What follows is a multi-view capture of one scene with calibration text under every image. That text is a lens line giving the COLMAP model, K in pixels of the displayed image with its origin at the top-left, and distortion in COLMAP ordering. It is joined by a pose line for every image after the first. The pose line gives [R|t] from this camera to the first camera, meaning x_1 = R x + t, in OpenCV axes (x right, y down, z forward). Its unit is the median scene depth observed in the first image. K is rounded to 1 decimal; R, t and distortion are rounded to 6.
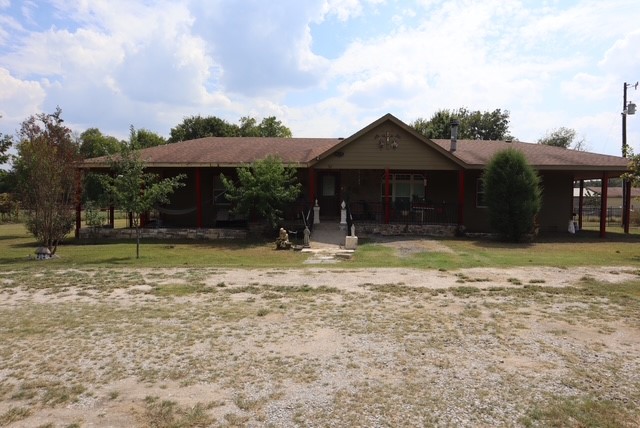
lens RADIAL K [[466.2, 0, 321.3], [0, 466.2, 215.1], [0, 0, 1]] dist [-0.069544, 0.008765]
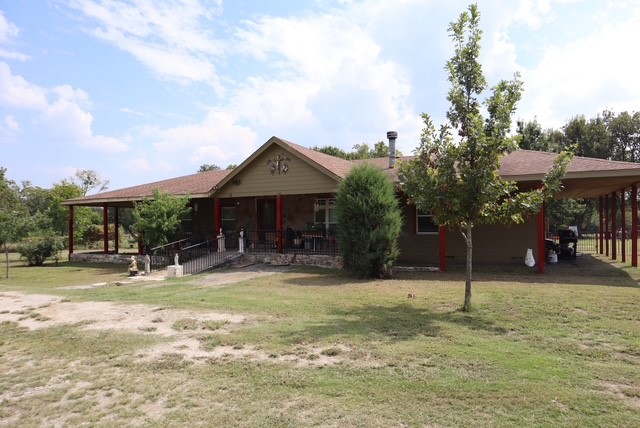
lens RADIAL K [[466.2, 0, 320.4], [0, 466.2, 215.1], [0, 0, 1]] dist [-0.069544, 0.008765]
pose [[0.899887, -0.025418, -0.435382, 0.625897], [0.001464, 0.998471, -0.055265, -0.005768], [0.436121, 0.049095, 0.898548, 0.188974]]
